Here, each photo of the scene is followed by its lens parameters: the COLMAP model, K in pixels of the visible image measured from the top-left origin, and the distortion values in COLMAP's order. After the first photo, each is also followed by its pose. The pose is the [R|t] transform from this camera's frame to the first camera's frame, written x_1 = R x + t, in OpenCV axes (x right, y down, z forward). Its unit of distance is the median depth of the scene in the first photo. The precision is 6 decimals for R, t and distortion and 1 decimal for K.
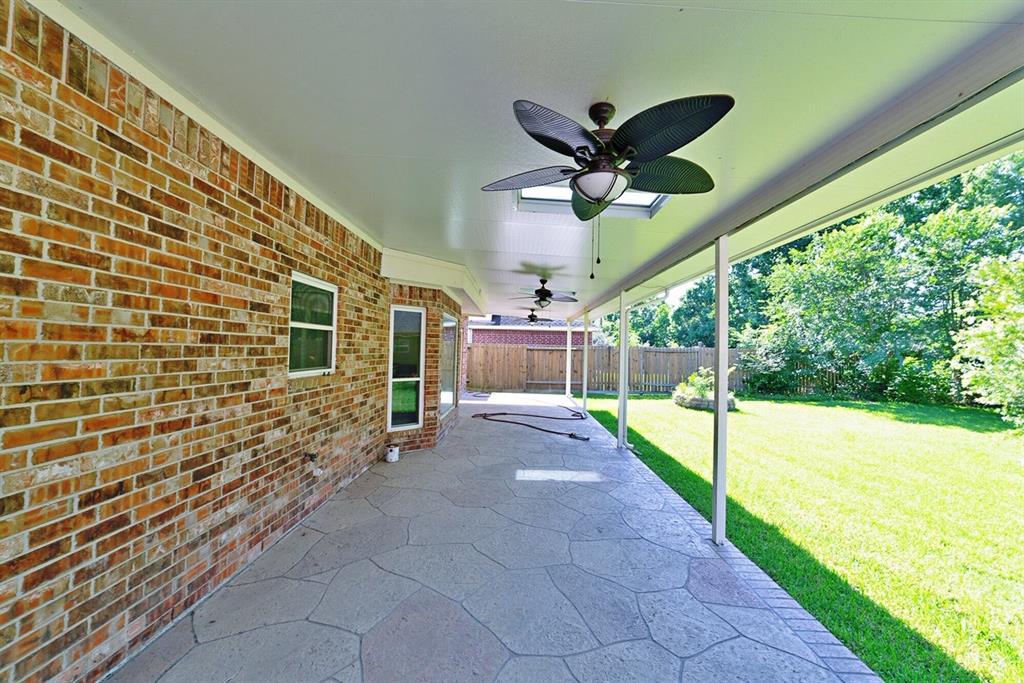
lens RADIAL K [[400.3, 0, 512.7], [0, 400.3, 339.0], [0, 0, 1]] dist [-0.018624, 0.008607]
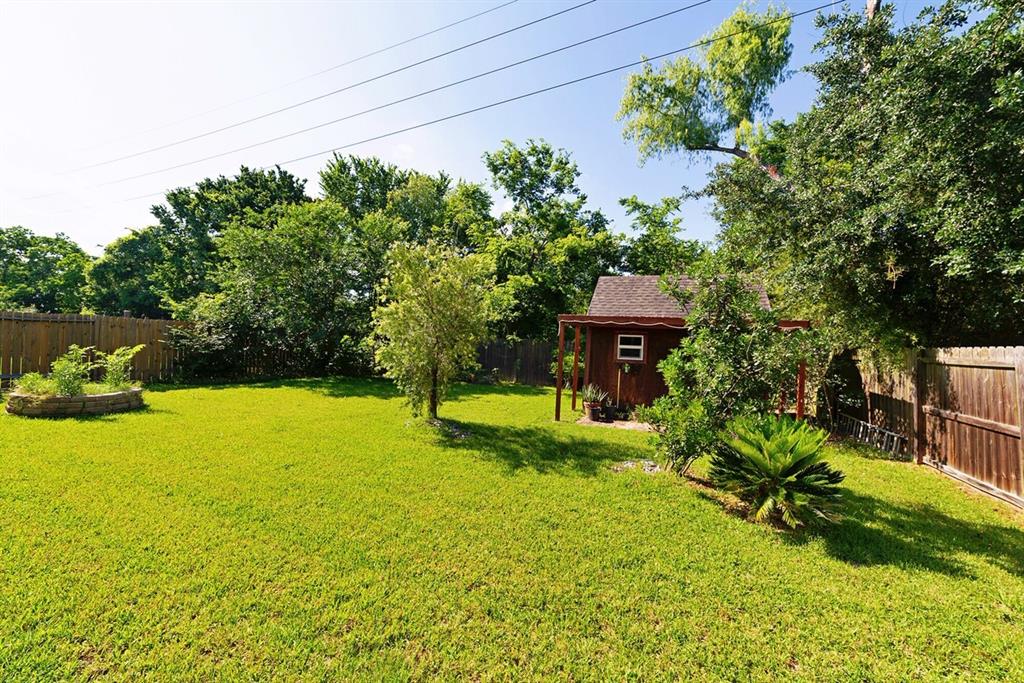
lens RADIAL K [[400.3, 0, 512.7], [0, 400.3, 339.0], [0, 0, 1]] dist [-0.018624, 0.008607]
pose [[0.390417, 0.007908, 0.920604, 0.158560], [-0.060311, 0.998035, 0.017004, 0.009217], [-0.918660, -0.062161, 0.390127, 0.134194]]
